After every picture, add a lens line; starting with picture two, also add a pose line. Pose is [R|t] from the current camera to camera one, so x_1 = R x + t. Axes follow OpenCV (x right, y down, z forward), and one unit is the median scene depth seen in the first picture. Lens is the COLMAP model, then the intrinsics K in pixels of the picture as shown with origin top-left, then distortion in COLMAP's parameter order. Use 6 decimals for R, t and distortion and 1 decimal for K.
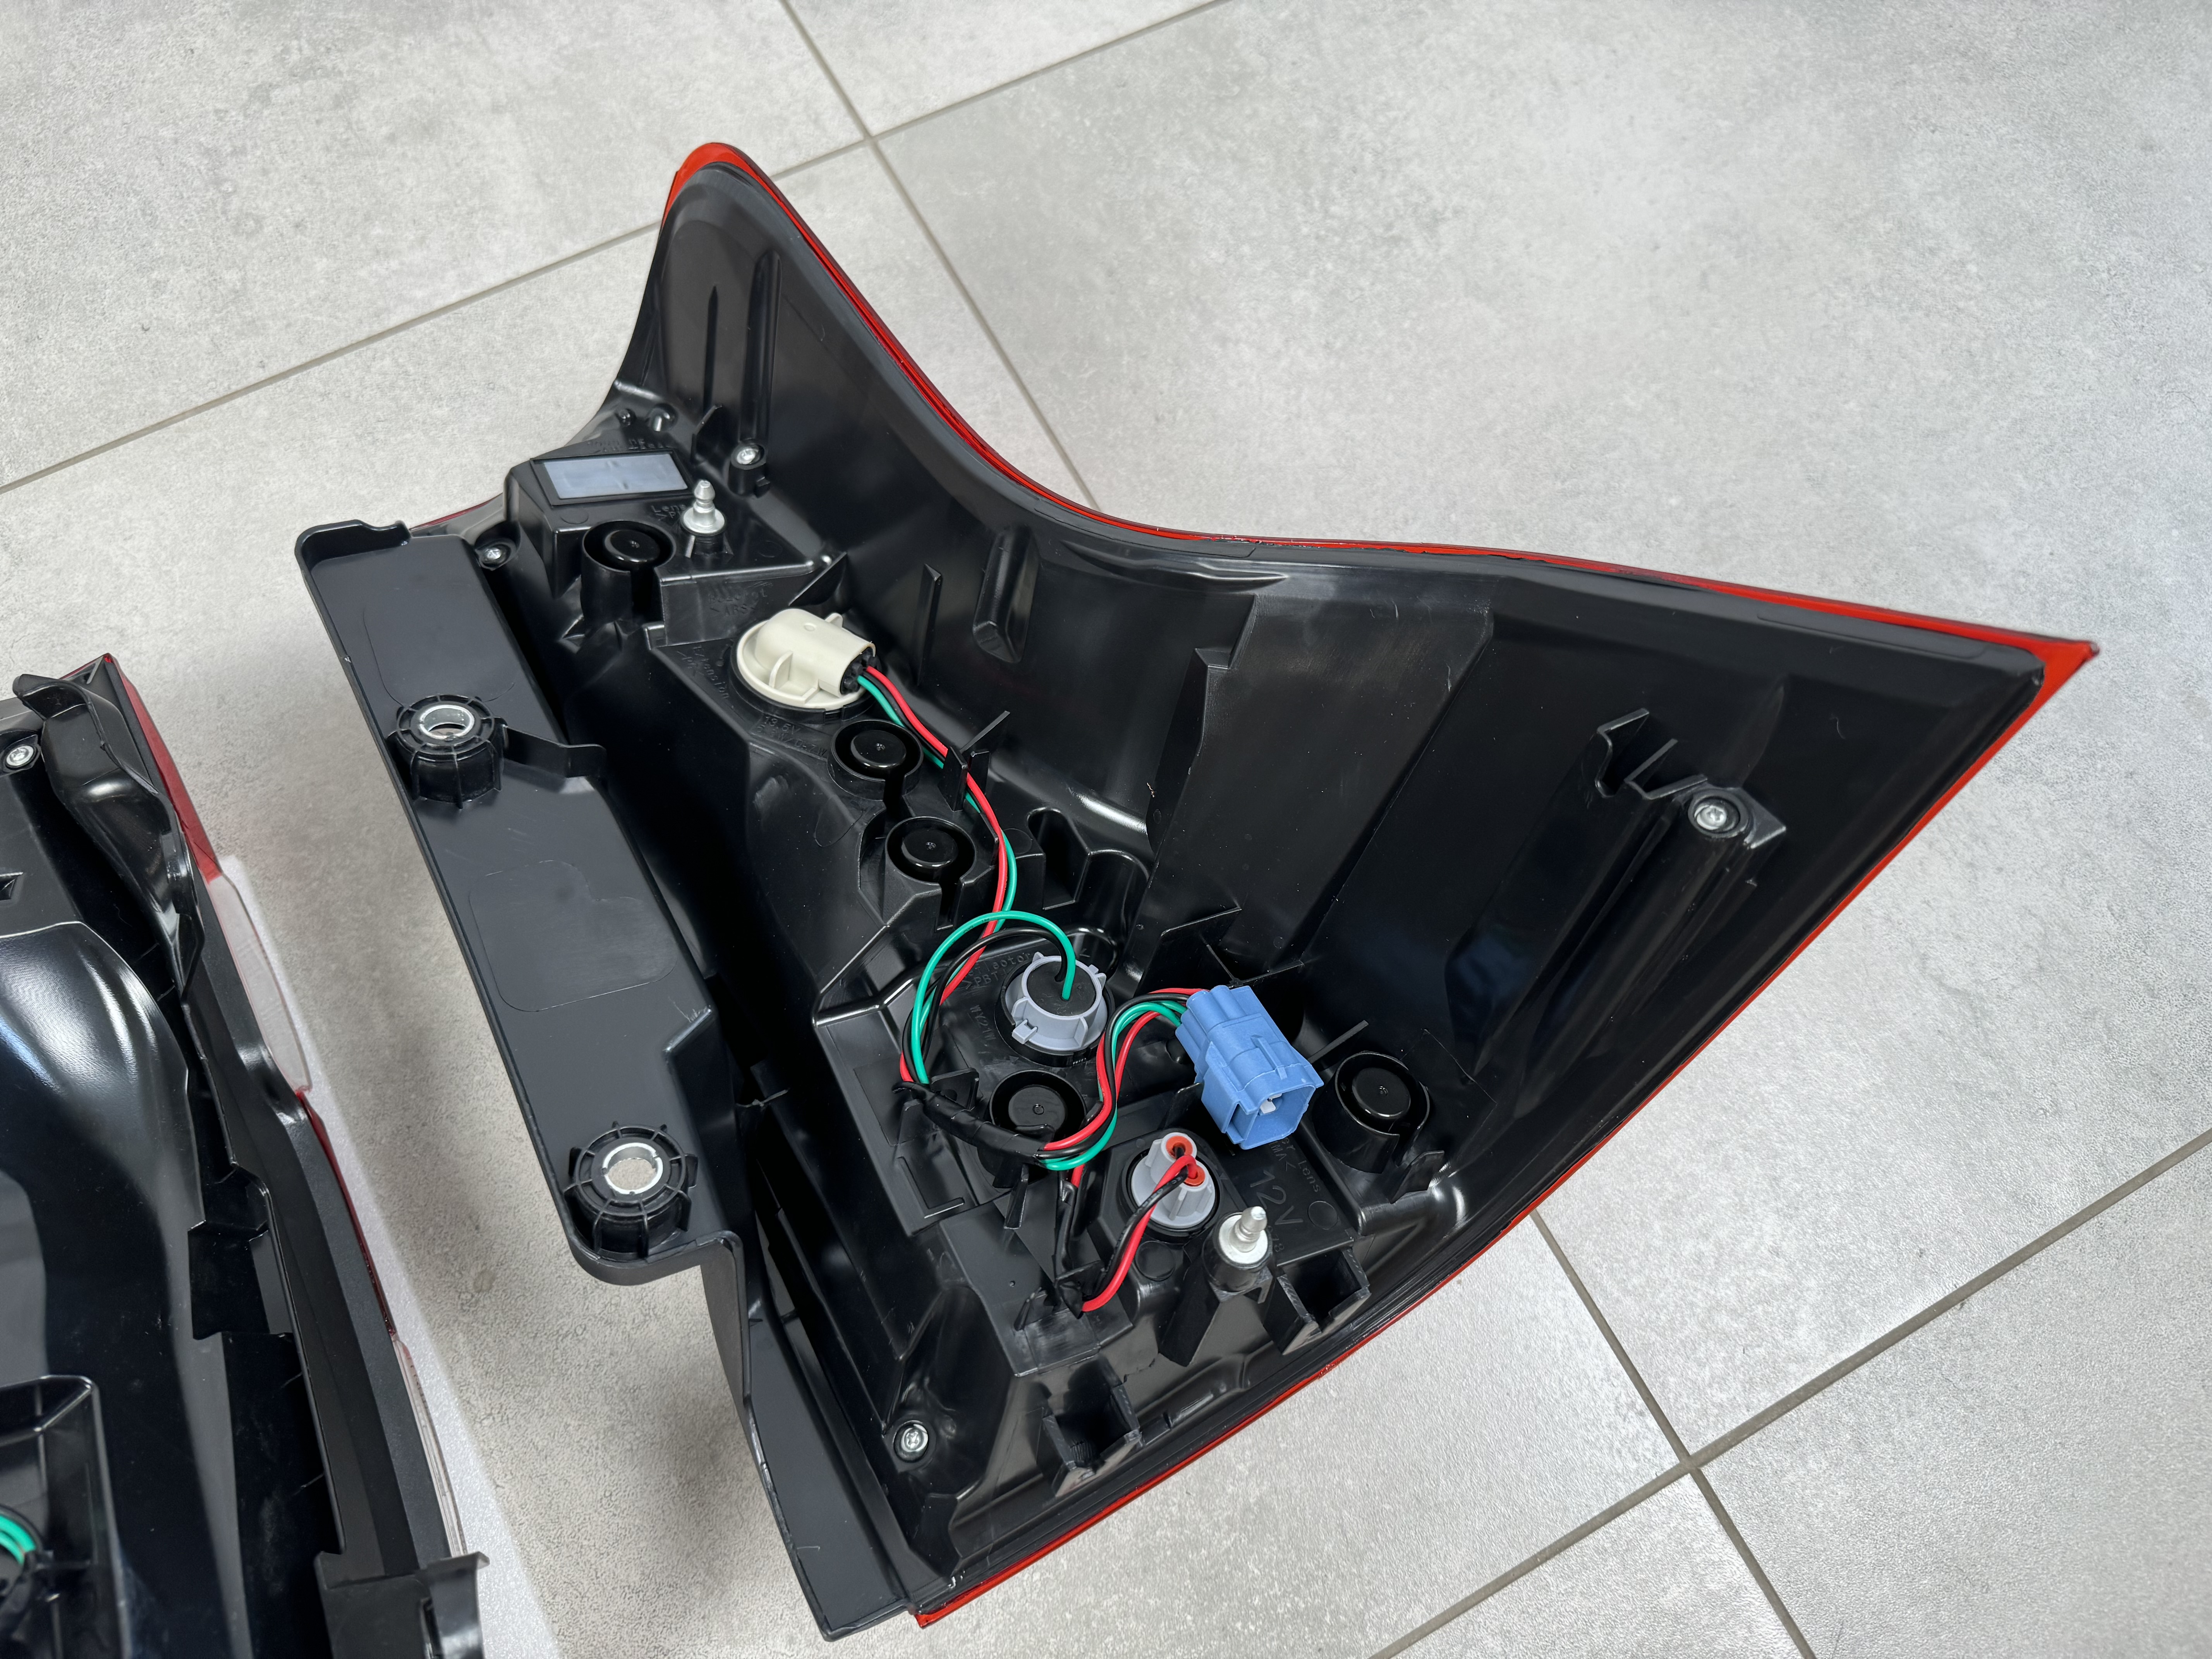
lens RADIAL K [[1604.7, 0, 1106.0], [0, 1604.7, 829.5], [0, 0, 1]] dist [-0.019757, -0.004525]
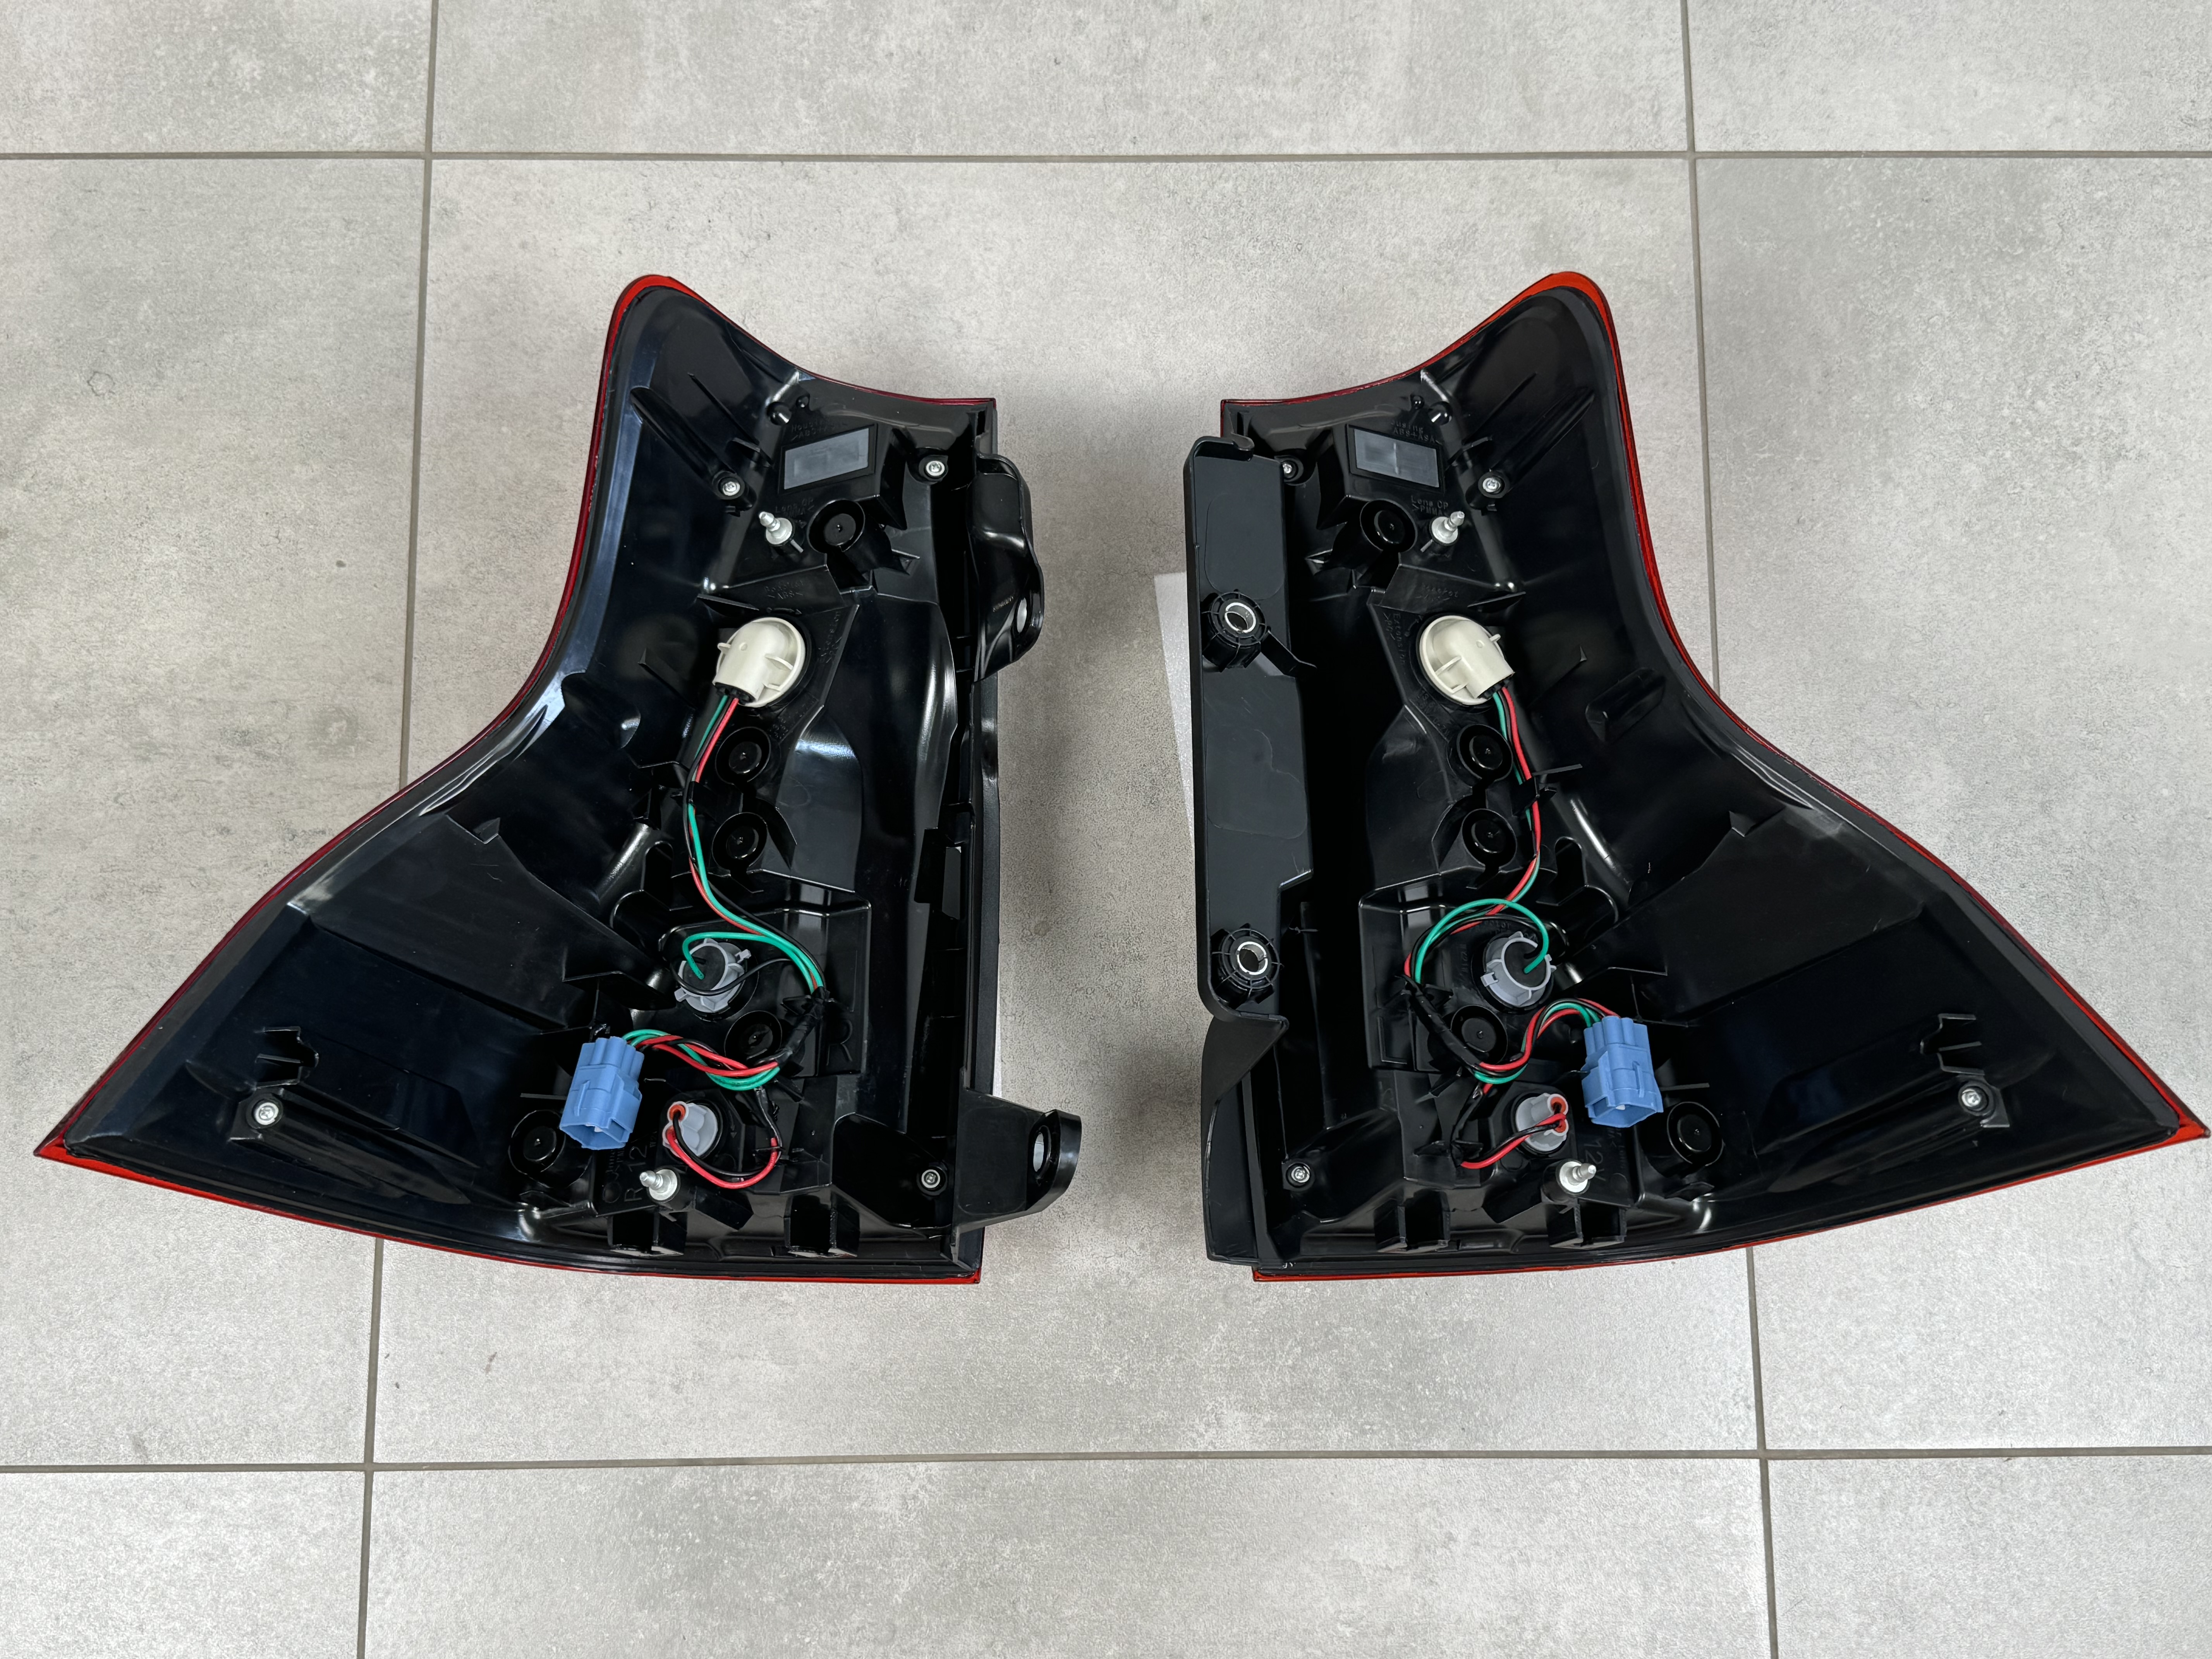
lens RADIAL K [[2171.7, 0, 1106.0], [0, 2171.7, 829.5], [0, 0, 1]] dist [0.207214, -0.500372]
pose [[0.884484, 0.460271, -0.076408, -0.247039], [-0.436701, 0.874338, 0.211720, -0.240530], [0.164255, -0.153896, 0.974339, -0.908114]]
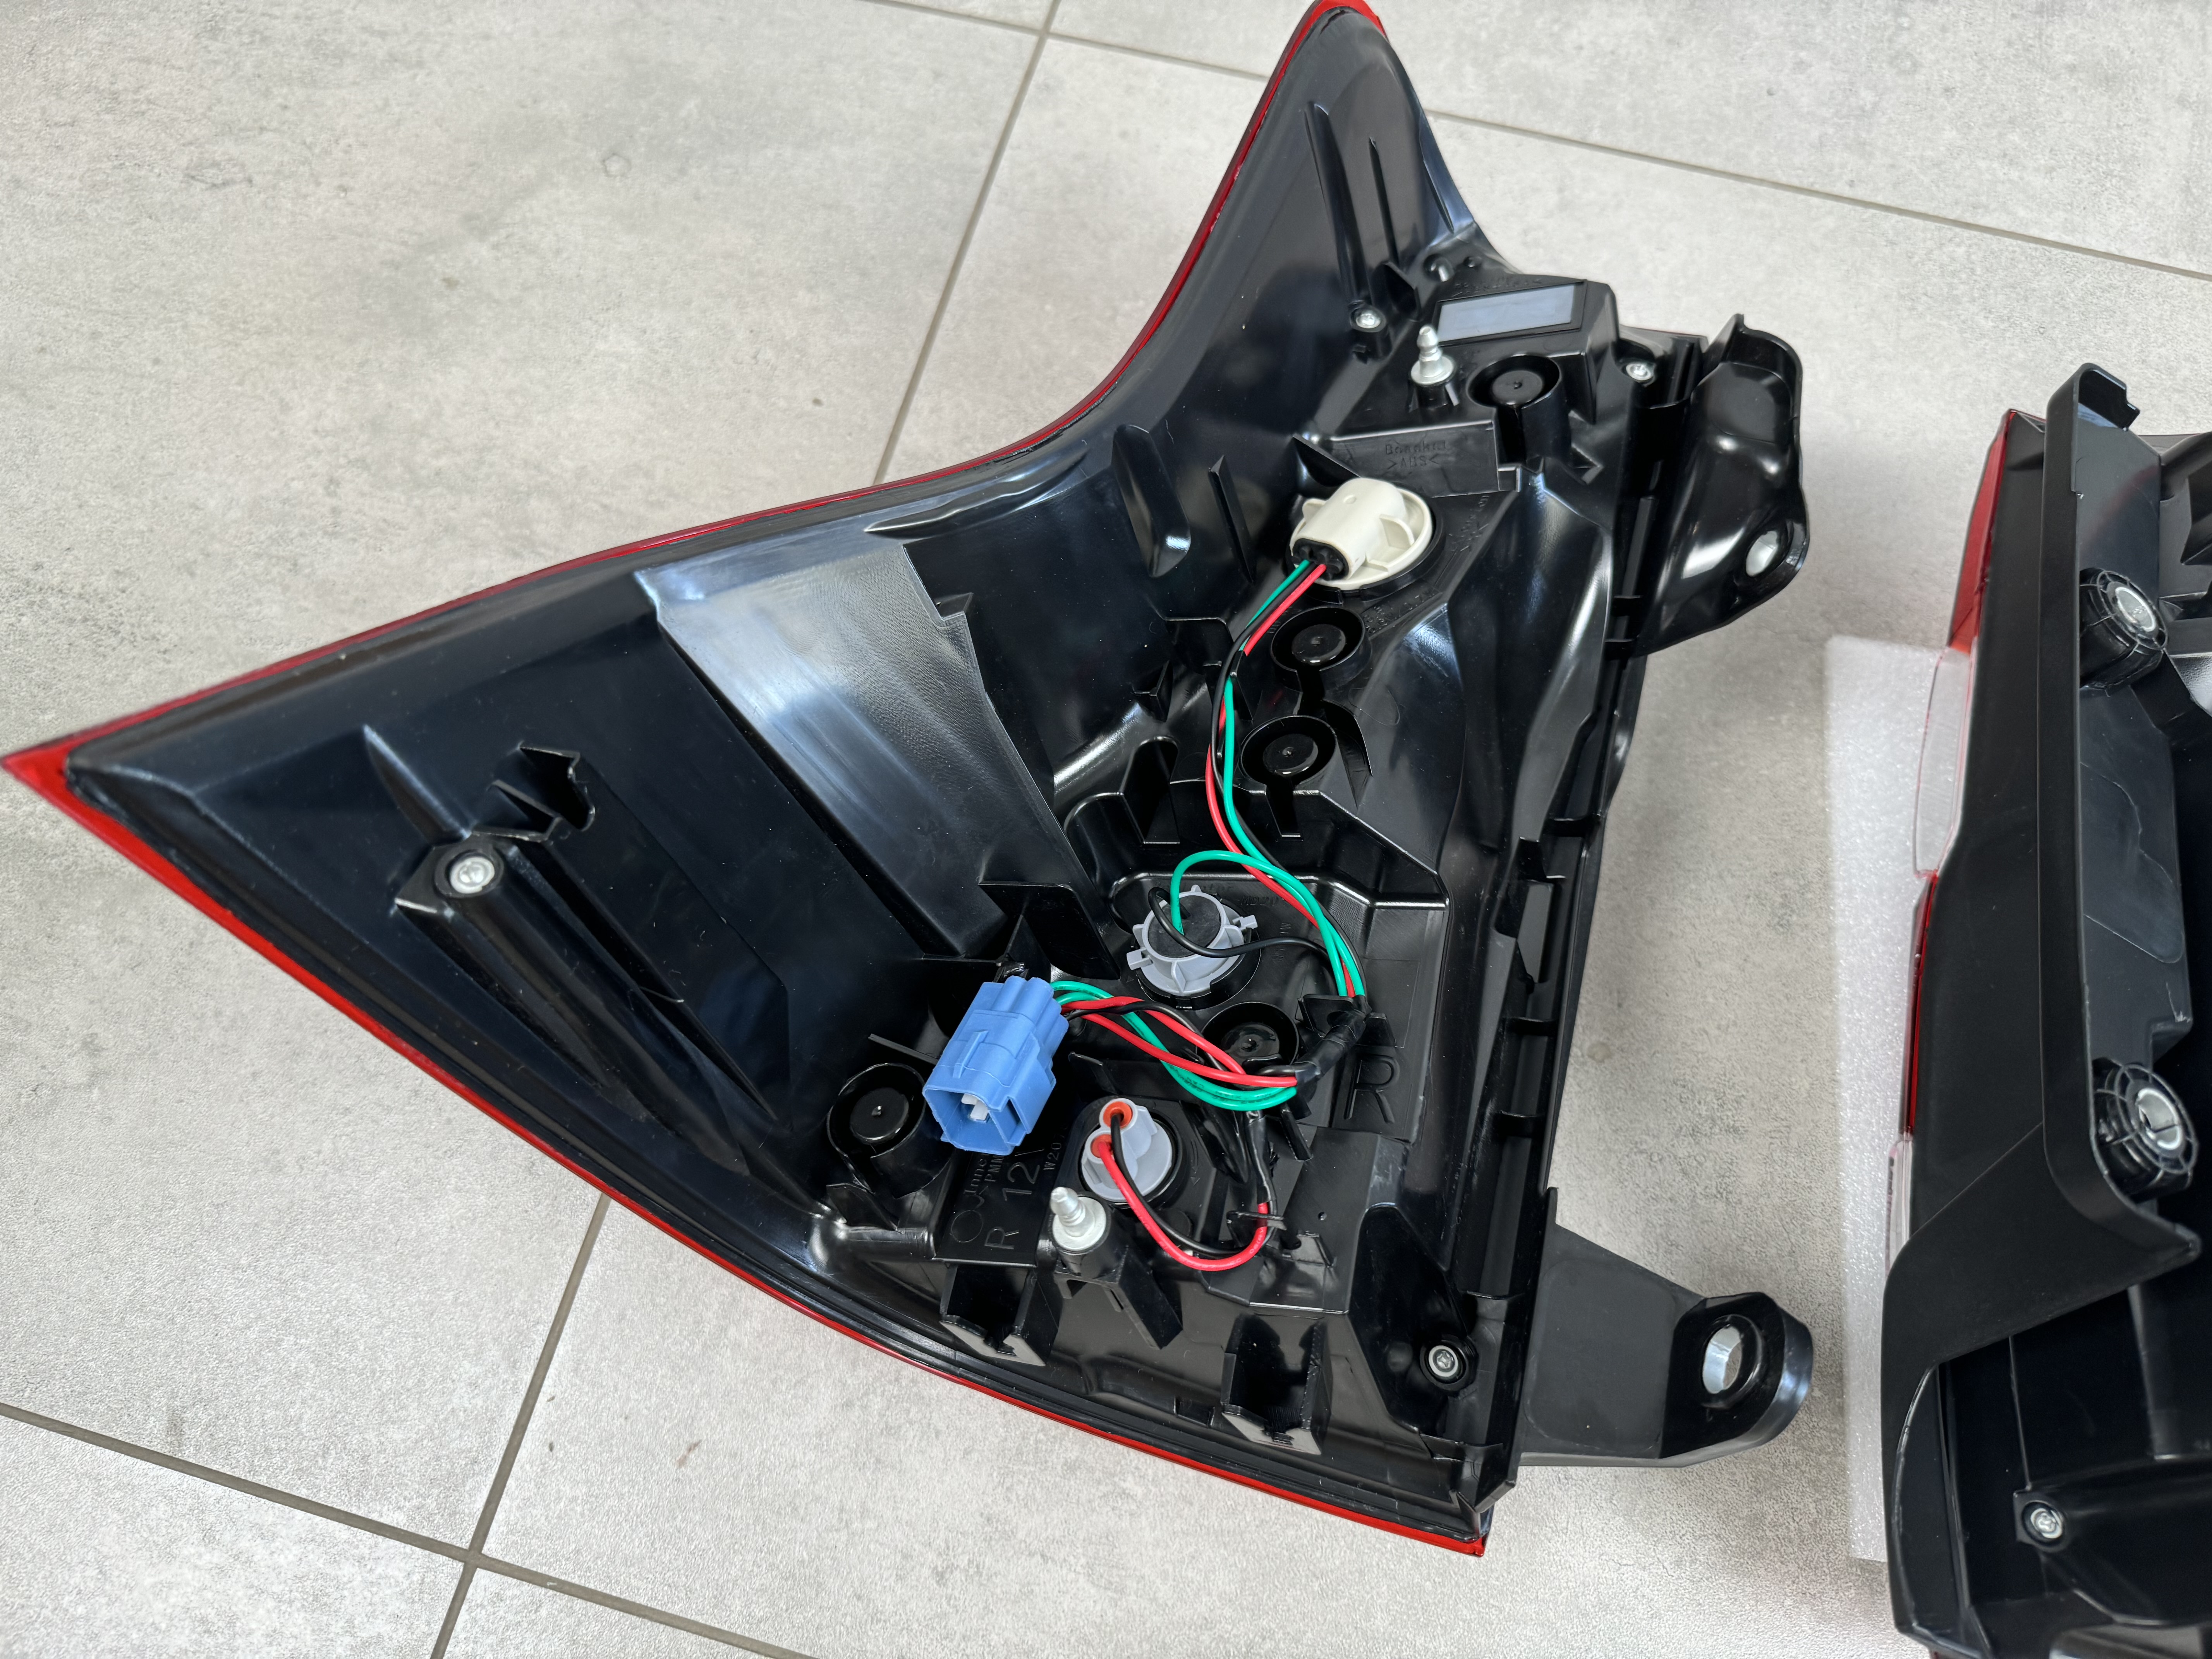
lens RADIAL K [[1604.7, 0, 1106.0], [0, 1604.7, 829.5], [0, 0, 1]] dist [-0.019757, -0.004525]
pose [[0.728661, 0.633634, -0.259926, -0.470150], [-0.636663, 0.766564, 0.083904, 0.306495], [0.252414, 0.104348, 0.961977, -0.044897]]
